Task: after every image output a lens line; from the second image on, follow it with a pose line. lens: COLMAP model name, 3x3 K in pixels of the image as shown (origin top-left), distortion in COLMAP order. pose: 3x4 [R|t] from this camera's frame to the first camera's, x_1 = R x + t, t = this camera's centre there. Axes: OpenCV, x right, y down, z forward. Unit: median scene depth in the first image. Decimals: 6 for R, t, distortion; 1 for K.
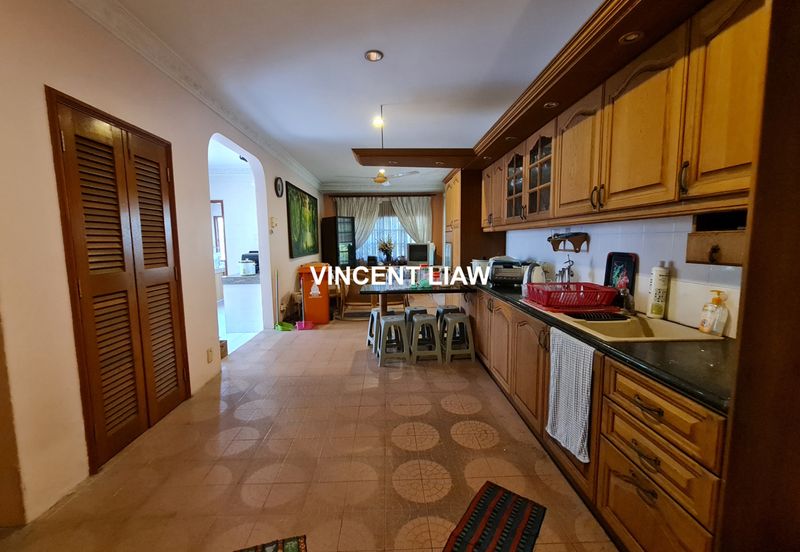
lens RADIAL K [[331.5, 0, 399.1], [0, 331.5, 275.0], [0, 0, 1]] dist [0.002085, 0.001393]
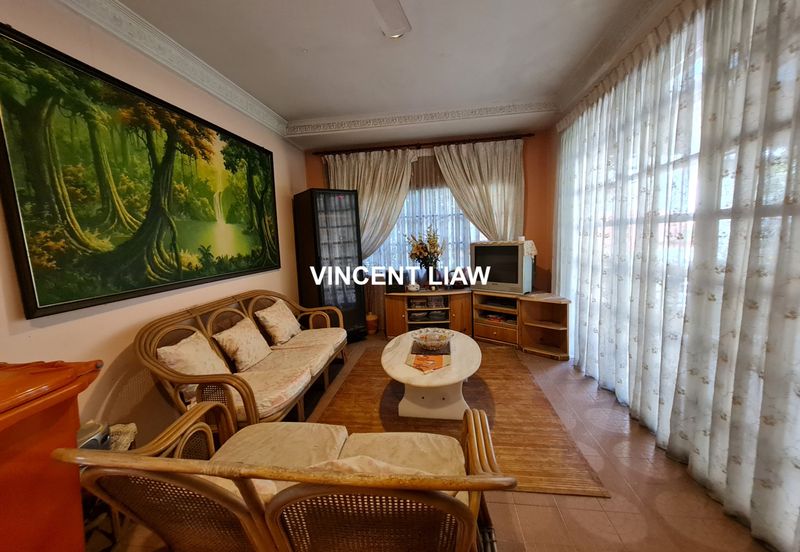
lens RADIAL K [[331.5, 0, 399.1], [0, 331.5, 277.0], [0, 0, 1]] dist [0.002085, 0.001393]
pose [[0.983908, -0.004837, -0.178612, 0.009191], [0.008657, 0.999750, 0.020611, -0.056684], [0.178467, -0.021826, 0.983704, 0.514805]]
